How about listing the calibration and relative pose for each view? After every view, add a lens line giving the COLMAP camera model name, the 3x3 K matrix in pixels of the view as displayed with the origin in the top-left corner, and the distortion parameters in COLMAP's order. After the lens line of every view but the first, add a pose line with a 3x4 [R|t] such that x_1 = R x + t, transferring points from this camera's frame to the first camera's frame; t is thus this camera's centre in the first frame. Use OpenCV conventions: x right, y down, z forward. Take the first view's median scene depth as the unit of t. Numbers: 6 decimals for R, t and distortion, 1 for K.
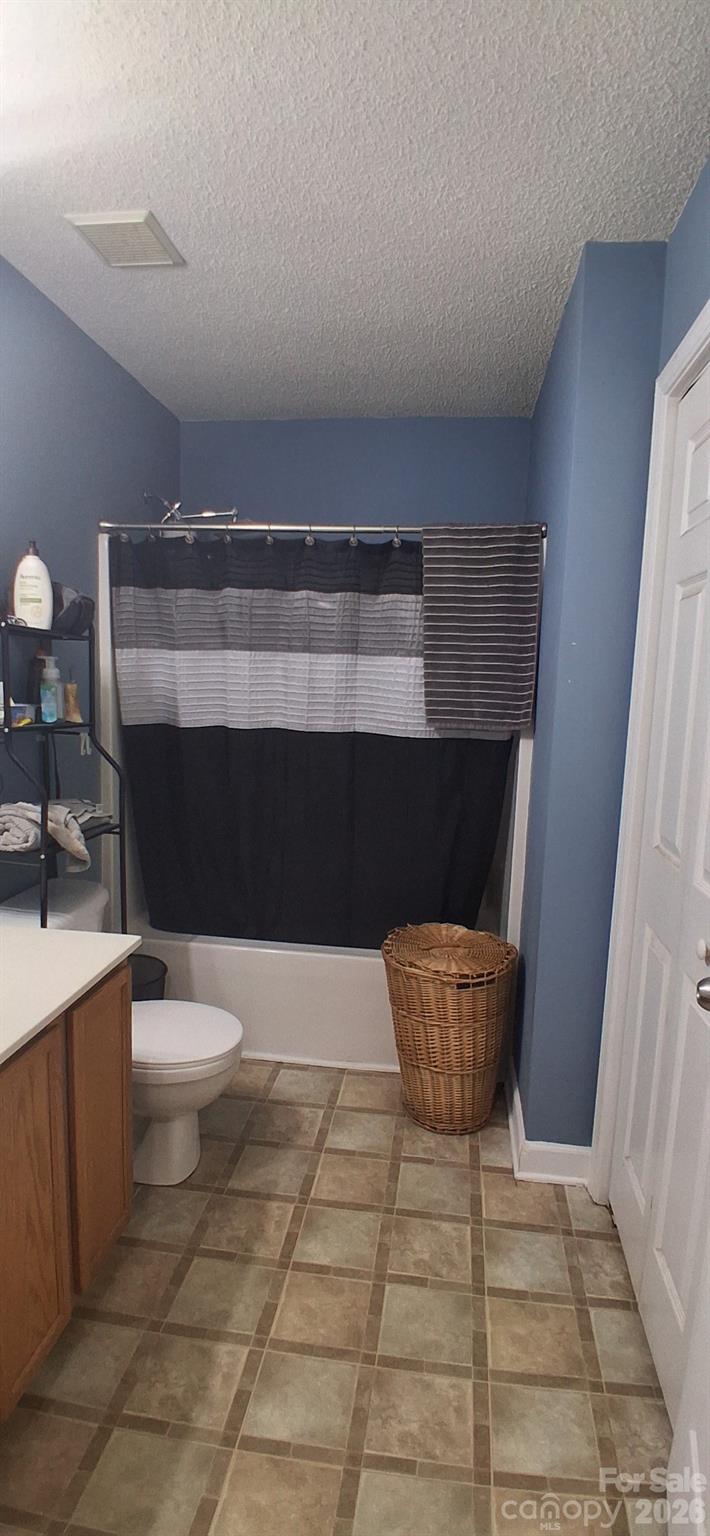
lens RADIAL K [[765.7, 0, 349.5], [0, 765.7, 772.3], [0, 0, 1]] dist [0.009689, -0.052361]
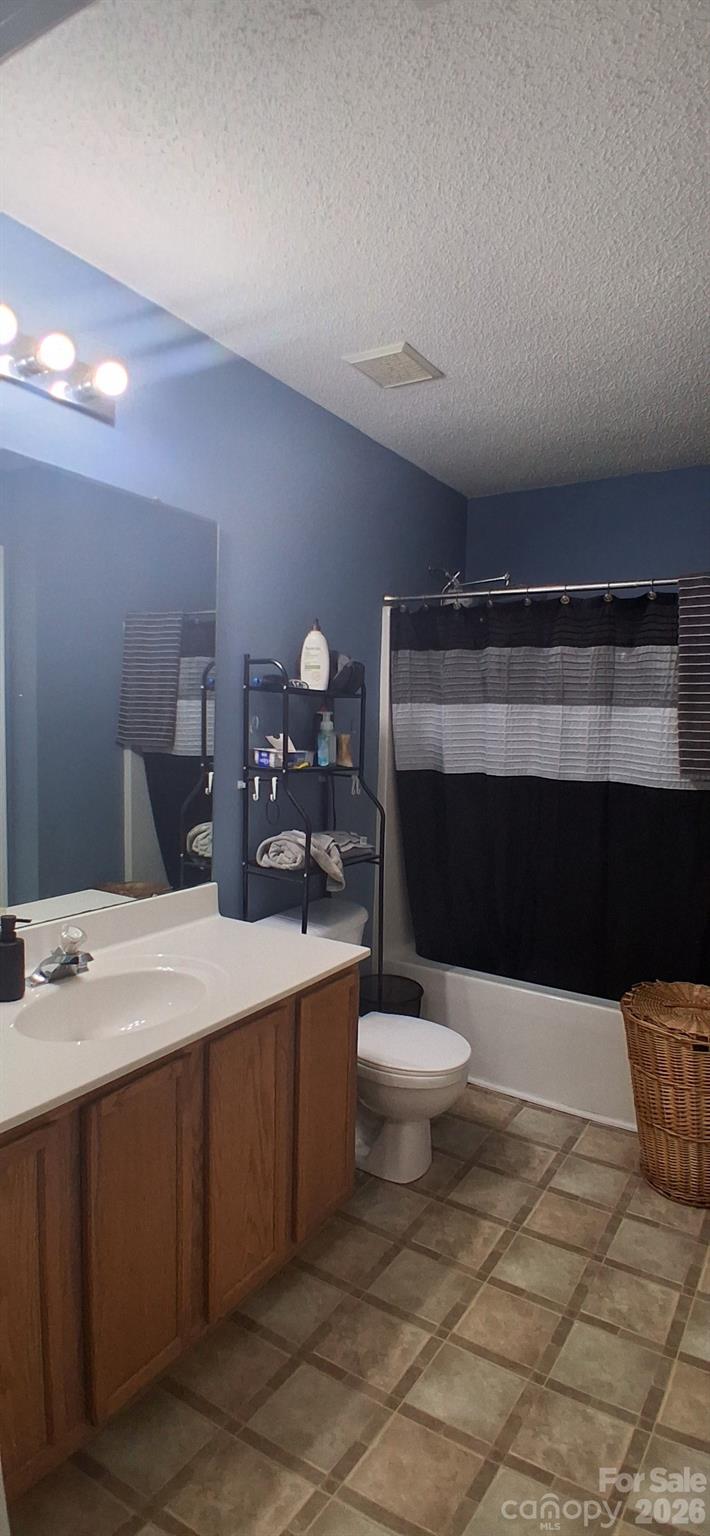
lens RADIAL K [[765.7, 0, 349.5], [0, 765.7, 772.3], [0, 0, 1]] dist [0.009689, -0.052361]
pose [[0.907747, 0.021511, -0.418966, 0.142858], [-0.048495, 0.997370, -0.053863, 0.007294], [0.416705, 0.069212, 0.906403, -0.073646]]
